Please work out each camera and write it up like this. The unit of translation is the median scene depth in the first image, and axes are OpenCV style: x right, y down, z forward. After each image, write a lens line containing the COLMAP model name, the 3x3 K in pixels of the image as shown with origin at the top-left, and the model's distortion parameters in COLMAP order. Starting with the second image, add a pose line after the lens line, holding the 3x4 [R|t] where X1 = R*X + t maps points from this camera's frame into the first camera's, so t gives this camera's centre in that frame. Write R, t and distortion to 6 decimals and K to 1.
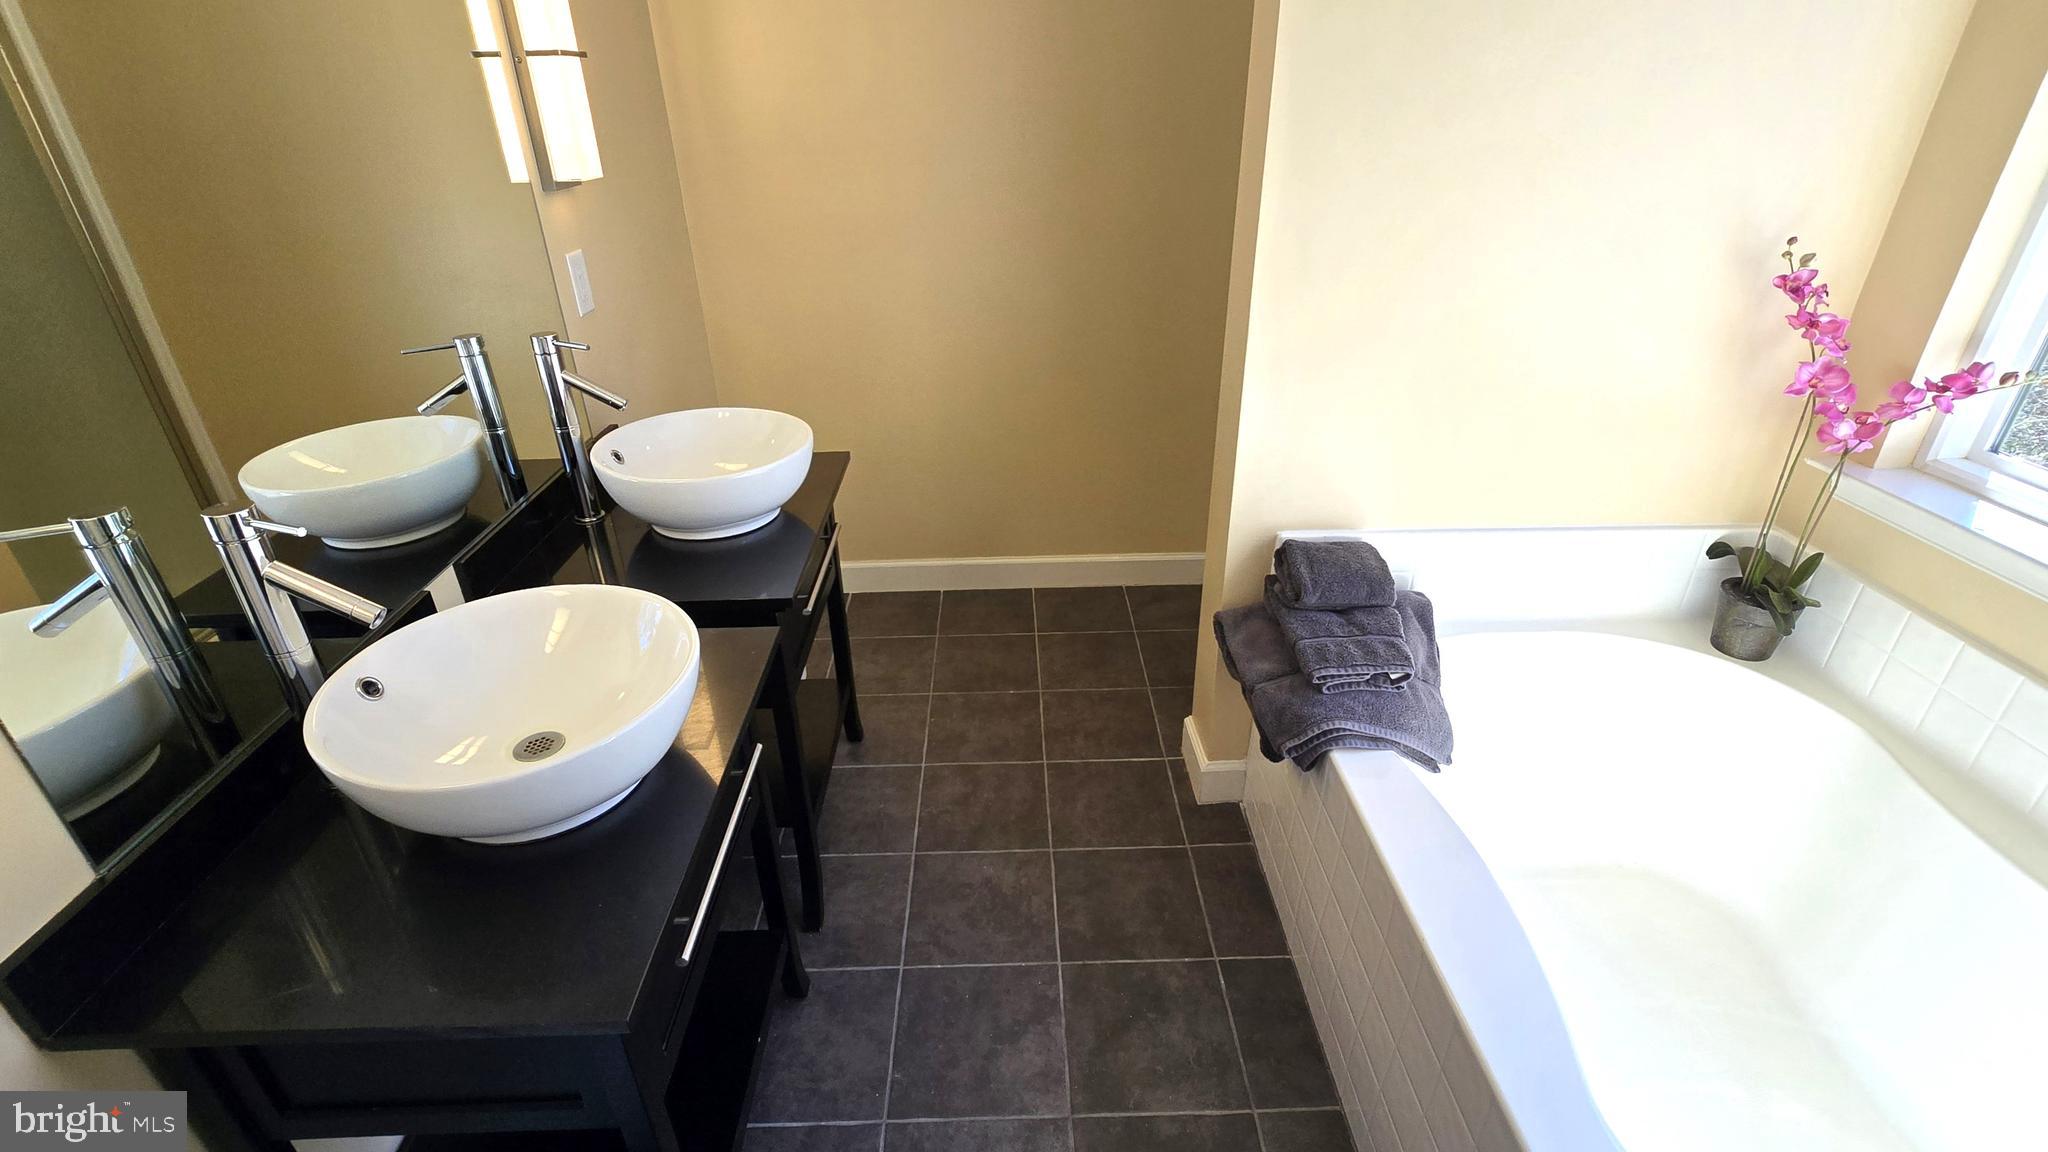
lens RADIAL K [[922.4, 0, 1029.5], [0, 922.4, 578.0], [0, 0, 1]] dist [0.000118, -0.000216]
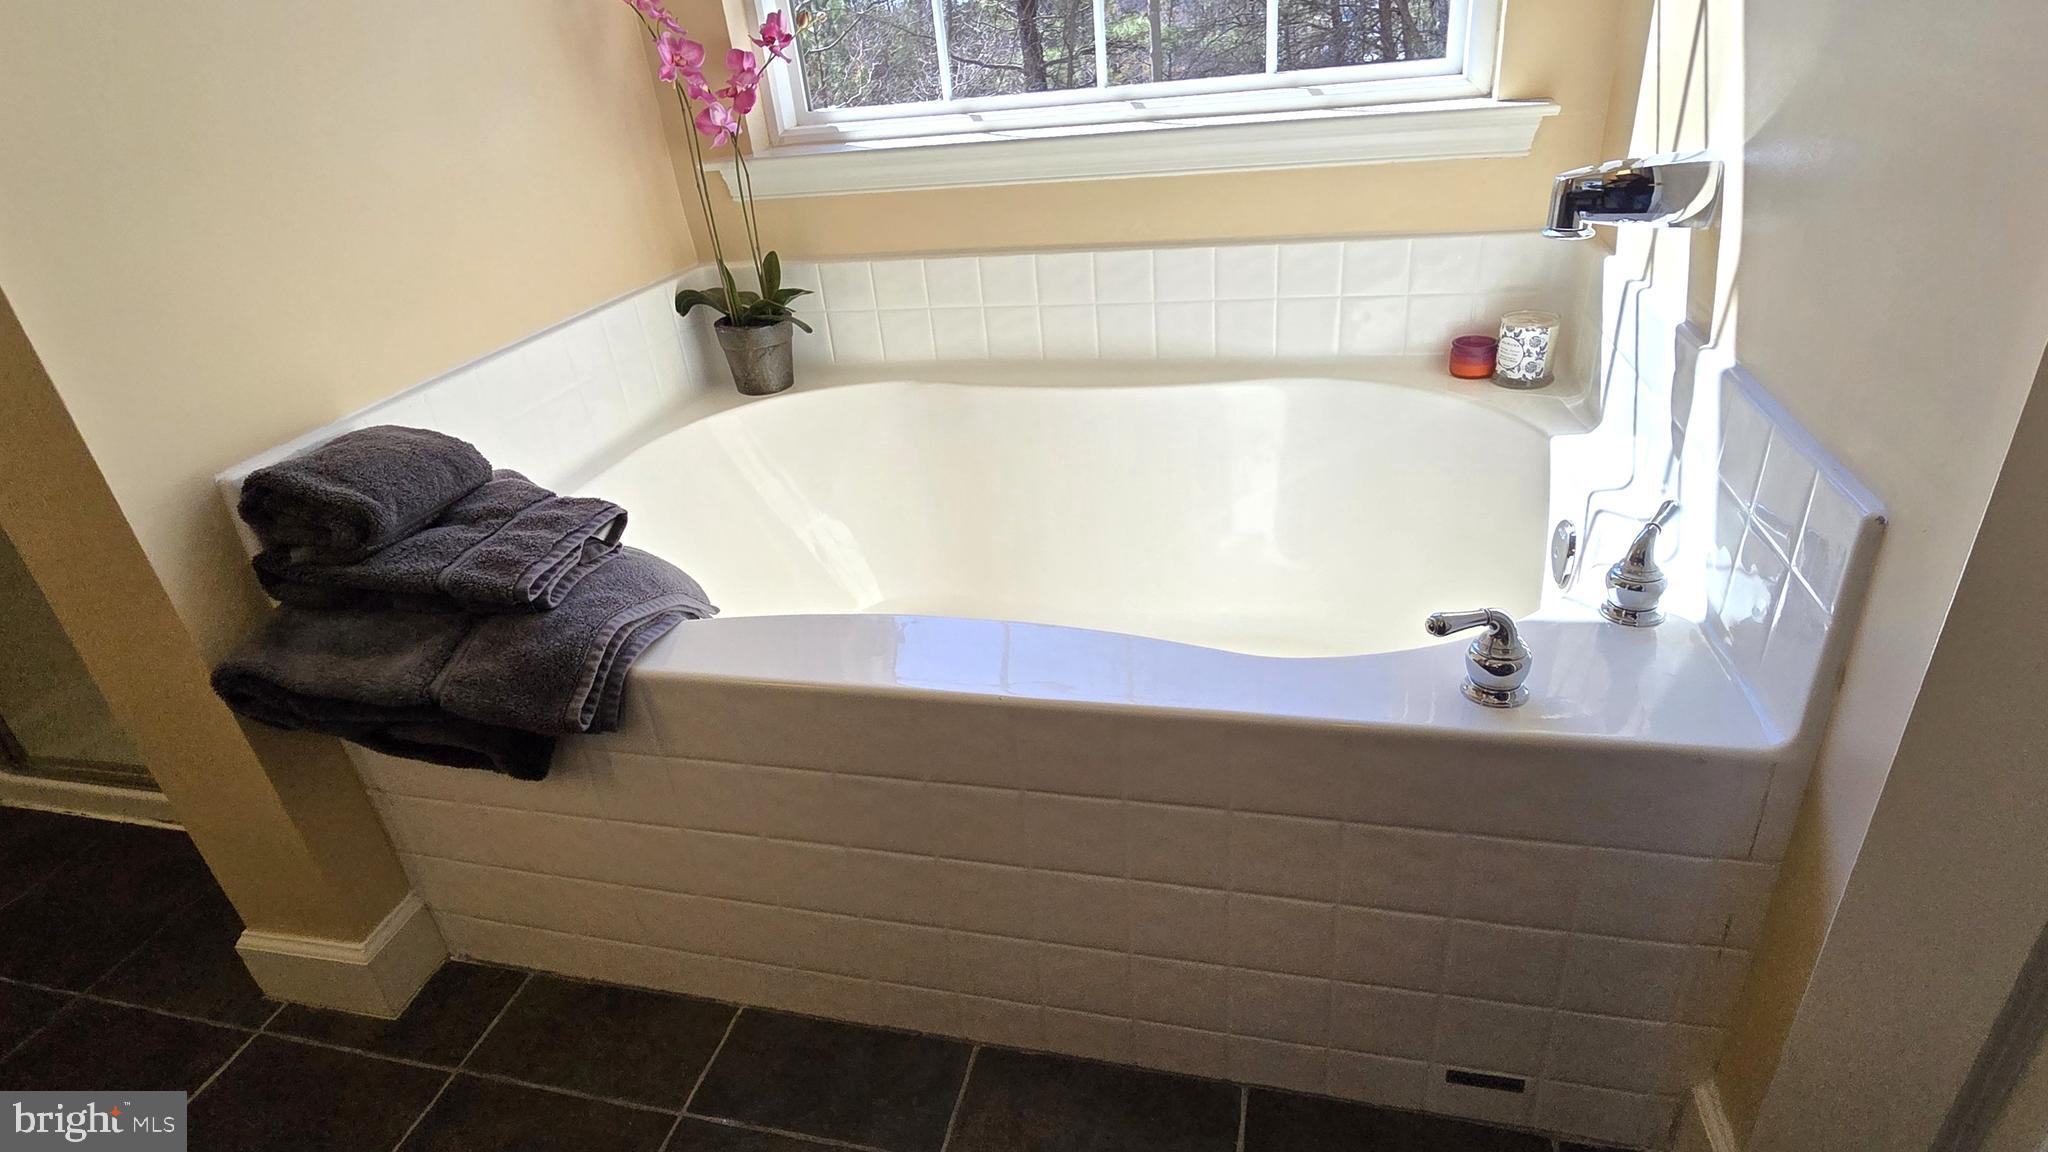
lens RADIAL K [[1054.8, 0, 1014.8], [0, 1054.8, 582.1], [0, 0, 1]] dist [-0.005397, -0.000748]
pose [[0.277764, -0.474692, 0.835174, -0.135871], [0.524752, 0.803191, 0.281991, 0.071850], [-0.804663, 0.359933, 0.472193, 0.414063]]
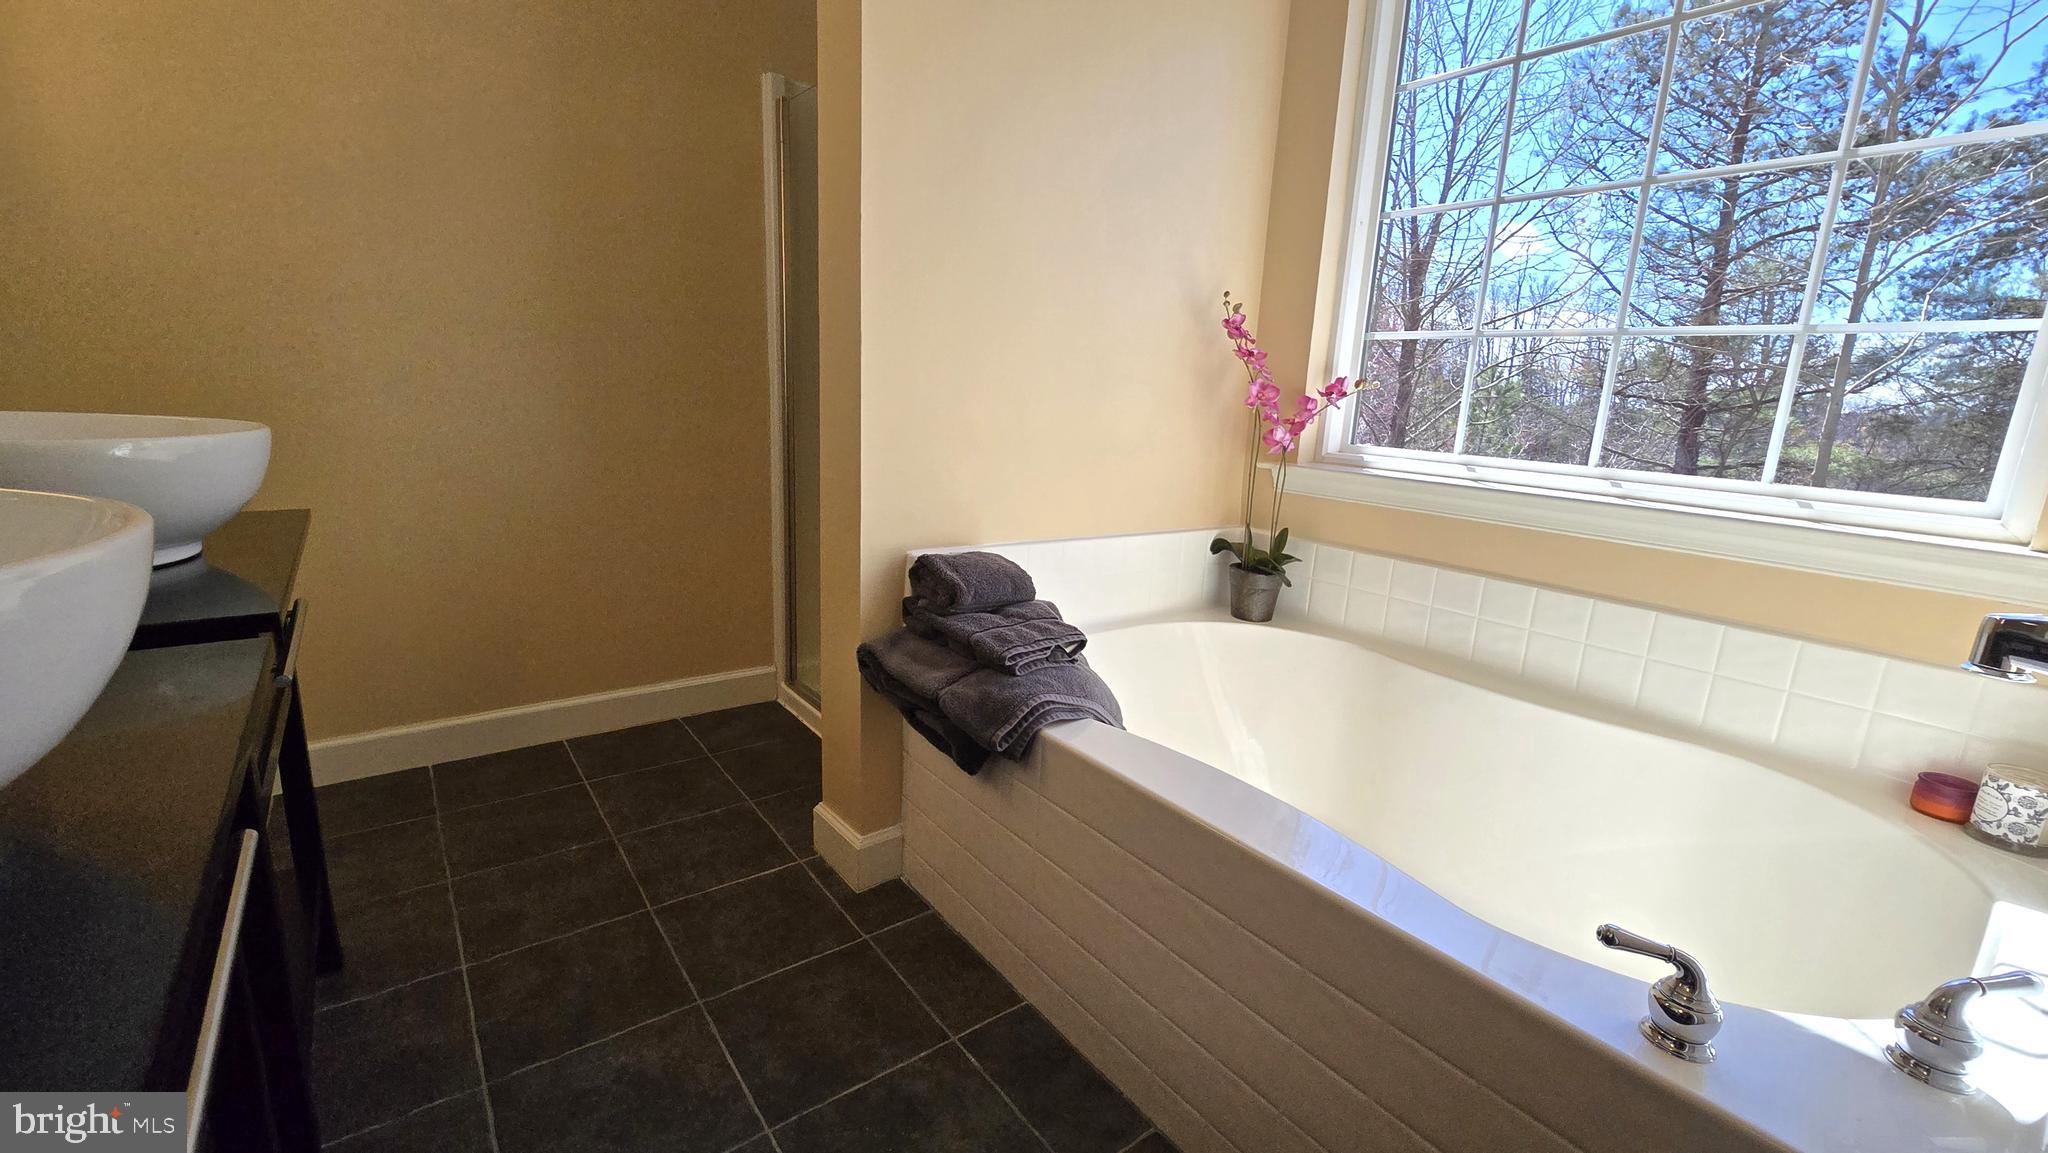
lens RADIAL K [[828.2, 0, 1024.0], [0, 828.2, 576.5], [0, 0, 1]] dist [-0.000785, -0.000172]
pose [[0.811627, -0.084099, 0.578090, -0.143598], [0.221972, 0.959759, -0.172021, 0.162960], [-0.540361, 0.267937, 0.797634, 0.273294]]
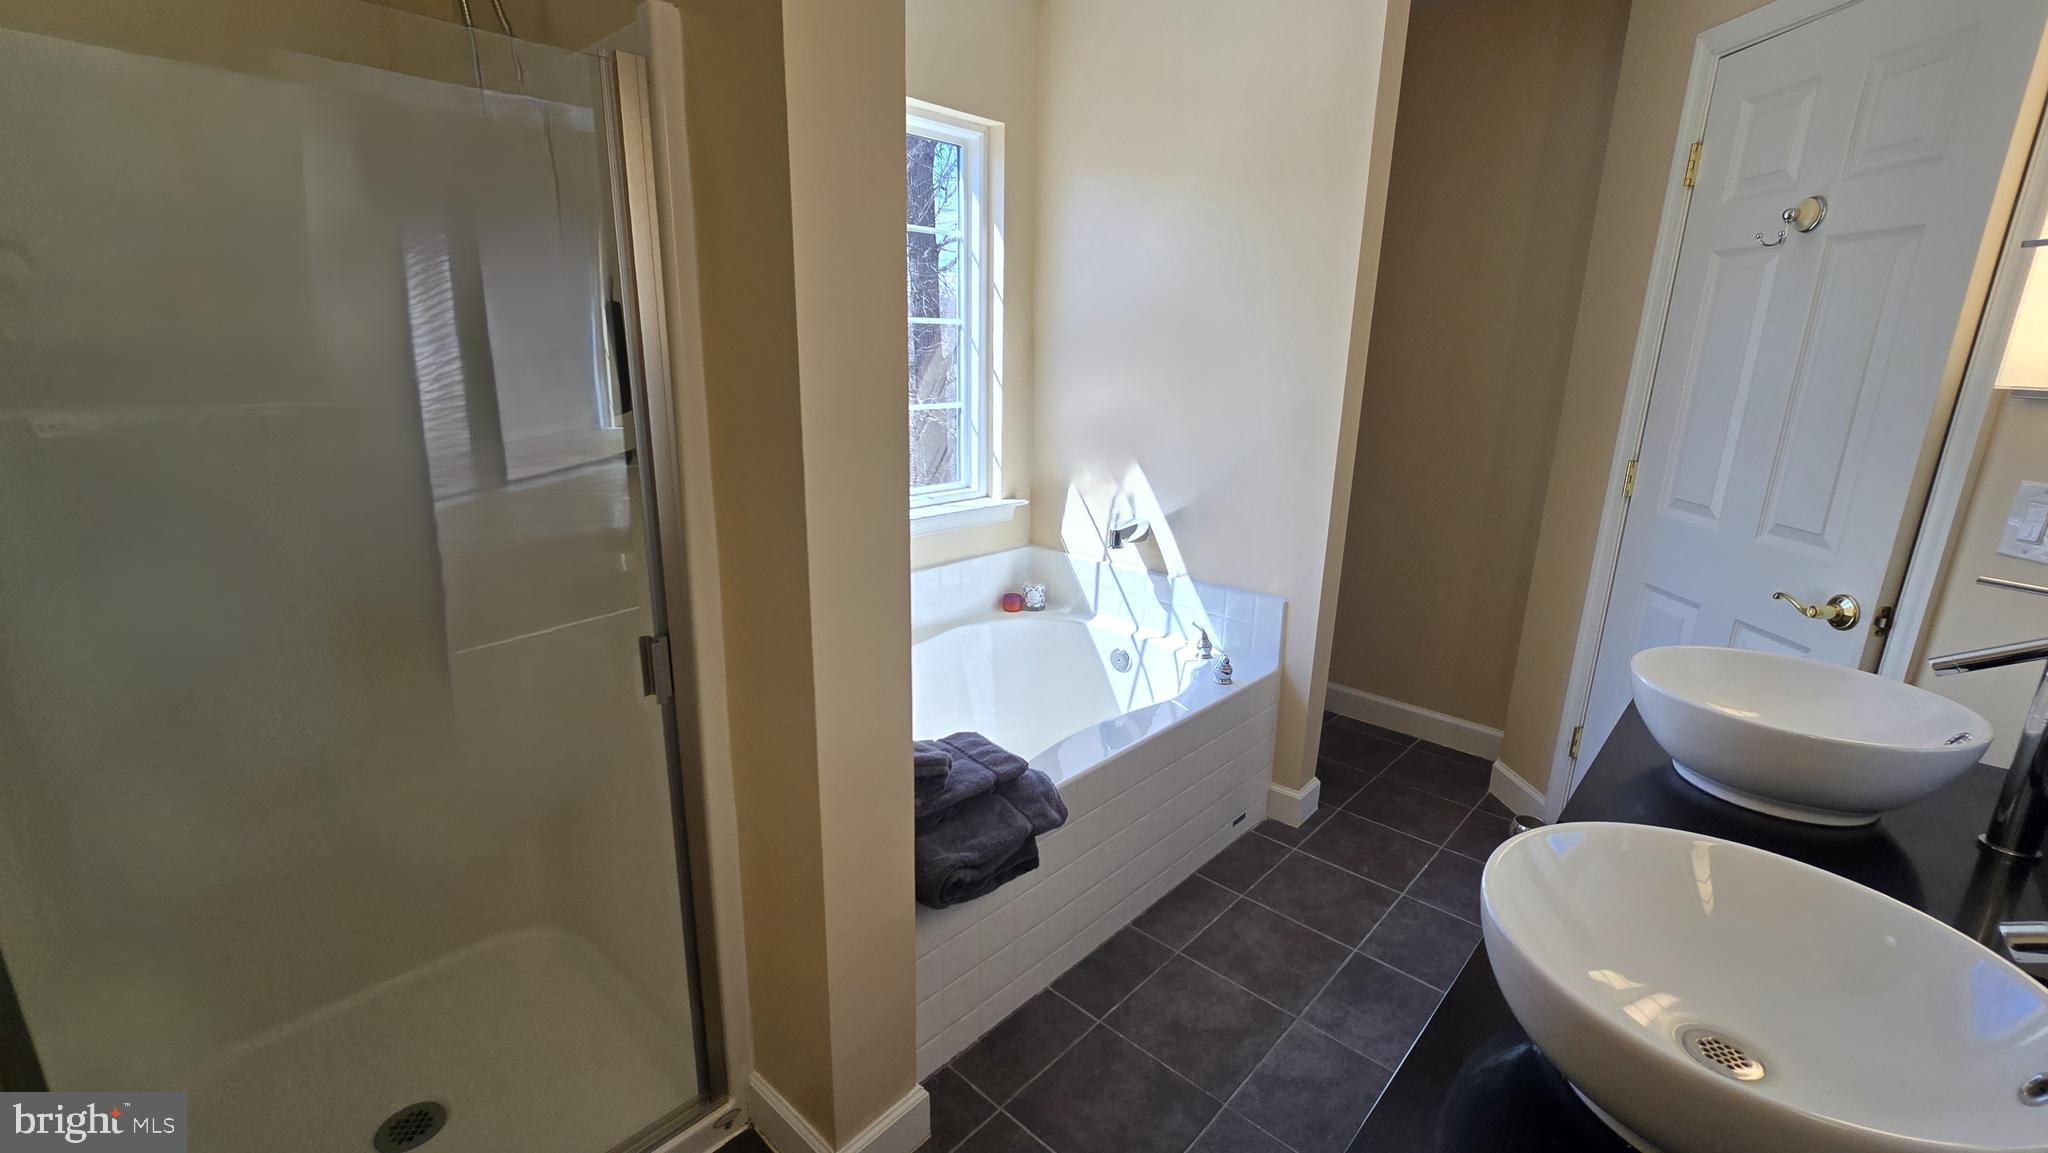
lens RADIAL K [[866.0, 0, 1024.0], [0, 866.0, 576.5], [0, 0, 1]] dist [0.000511, 0.000028]
pose [[-0.716052, -0.198972, 0.669088, -0.326664], [0.296141, 0.781392, 0.549297, -0.608967], [-0.632115, 0.591470, -0.500594, 1.289996]]
